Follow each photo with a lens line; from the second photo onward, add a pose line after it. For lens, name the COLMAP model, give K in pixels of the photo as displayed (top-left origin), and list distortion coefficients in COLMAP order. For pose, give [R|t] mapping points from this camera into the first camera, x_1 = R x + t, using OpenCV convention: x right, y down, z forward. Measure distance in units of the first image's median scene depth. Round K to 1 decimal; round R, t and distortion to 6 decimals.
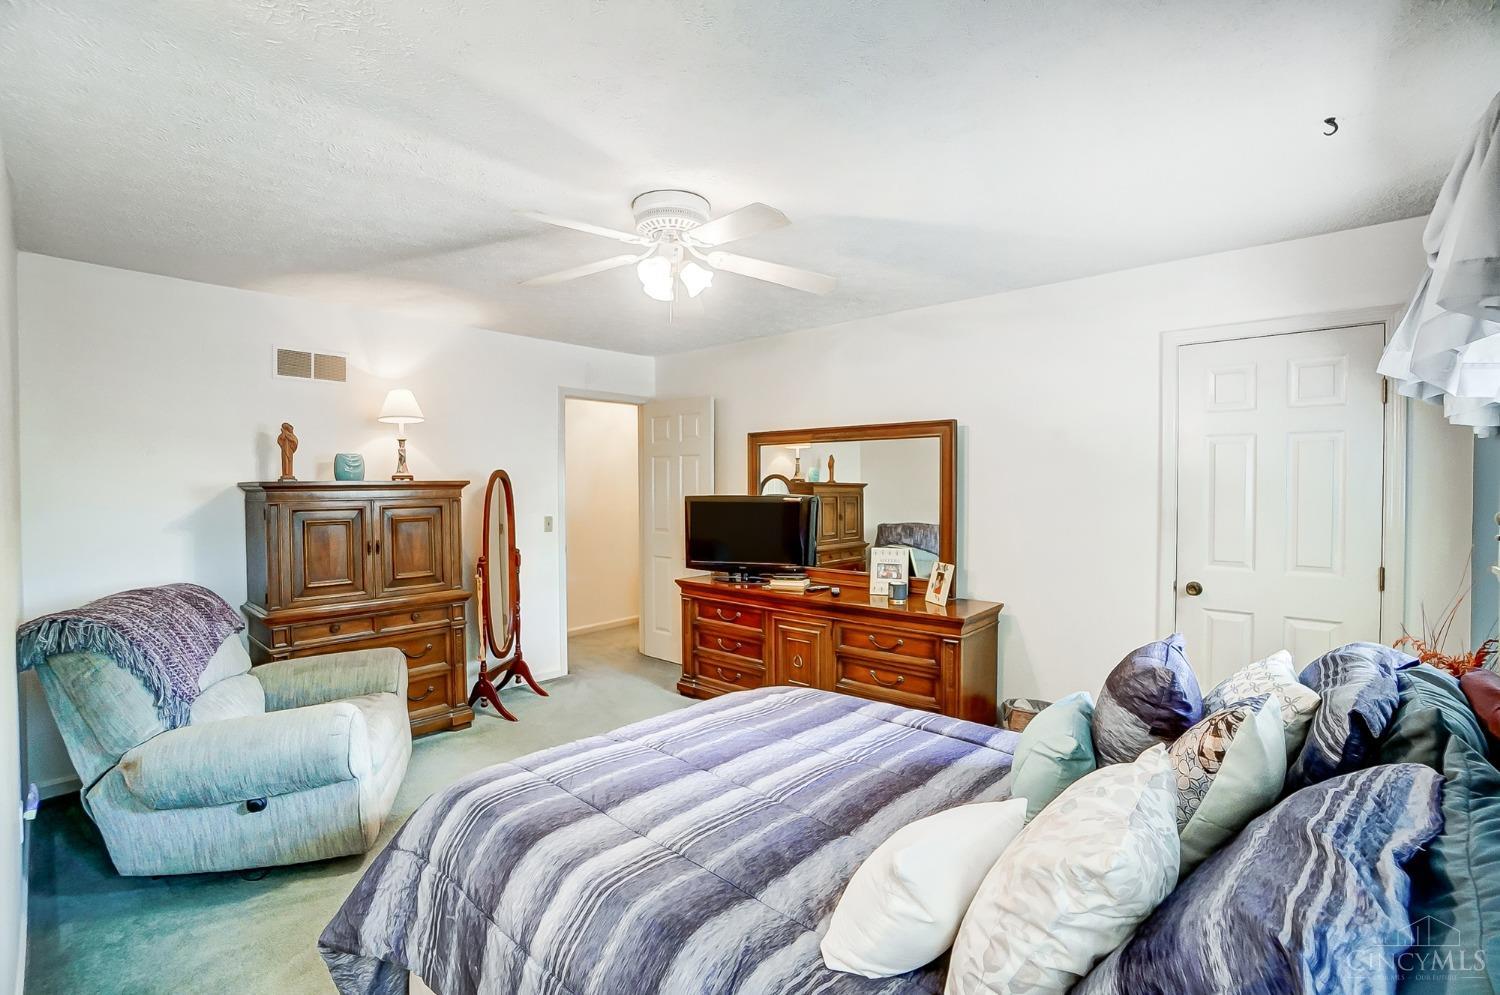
lens RADIAL K [[661.9, 0, 745.2], [0, 661.9, 494.0], [0, 0, 1]] dist [-0.024755, -0.000151]
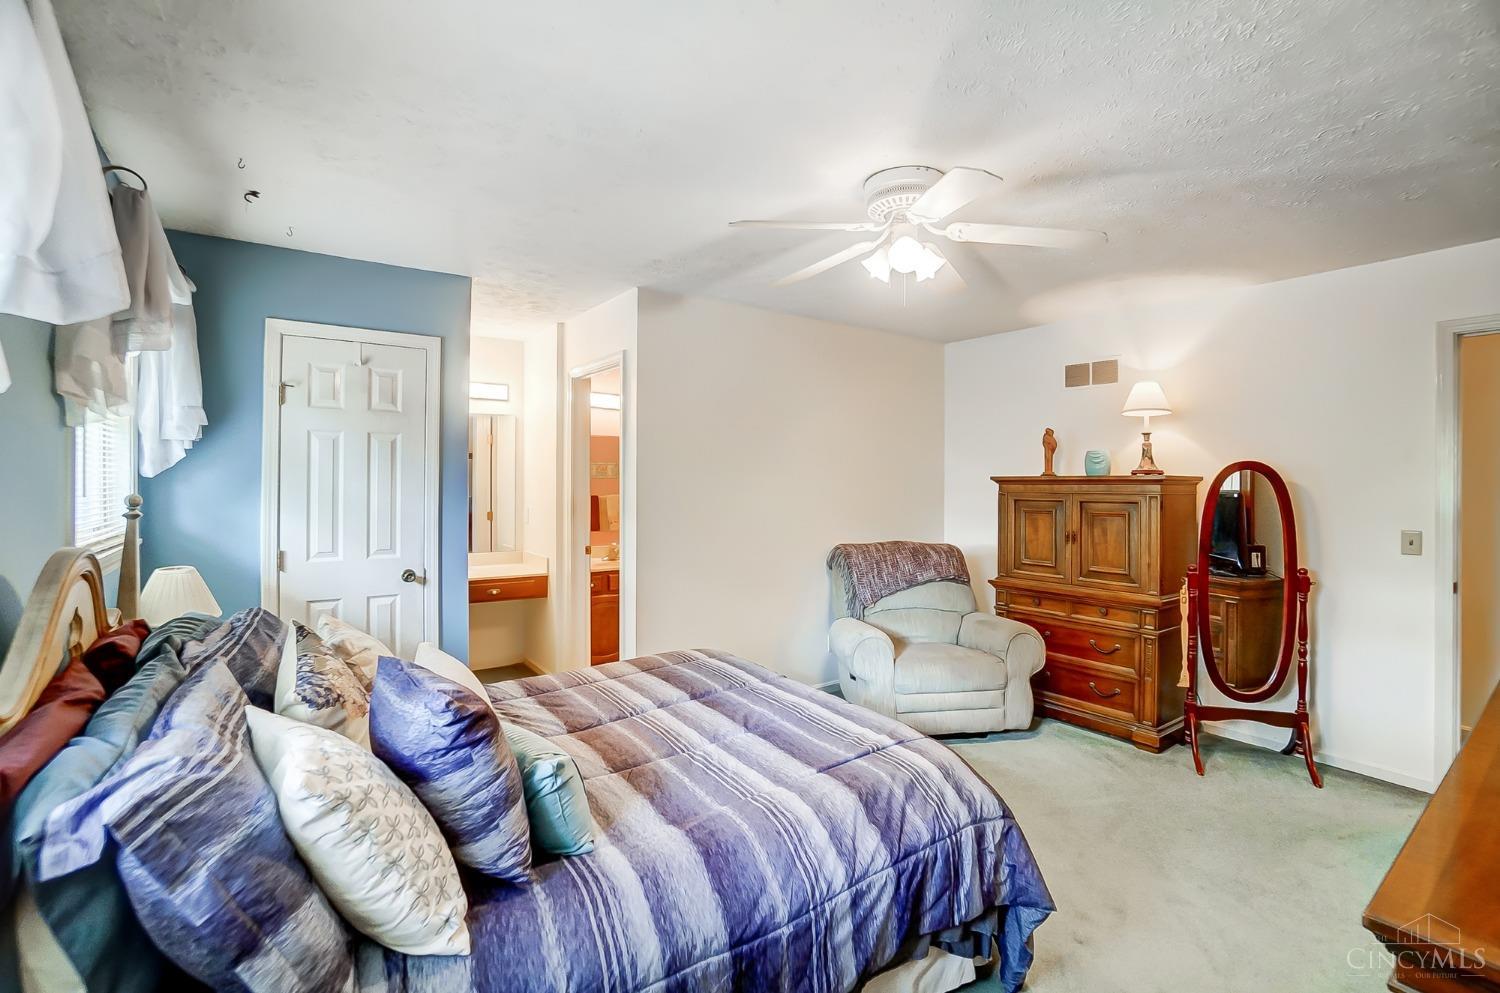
lens RADIAL K [[661.9, 0, 745.4], [0, 661.9, 488.3], [0, 0, 1]] dist [-0.024755, -0.000151]
pose [[-0.193716, 0.014535, -0.980950, 0.607801], [-0.017814, 0.999673, 0.018330, -0.010097], [0.980896, 0.021026, -0.193394, 0.687257]]
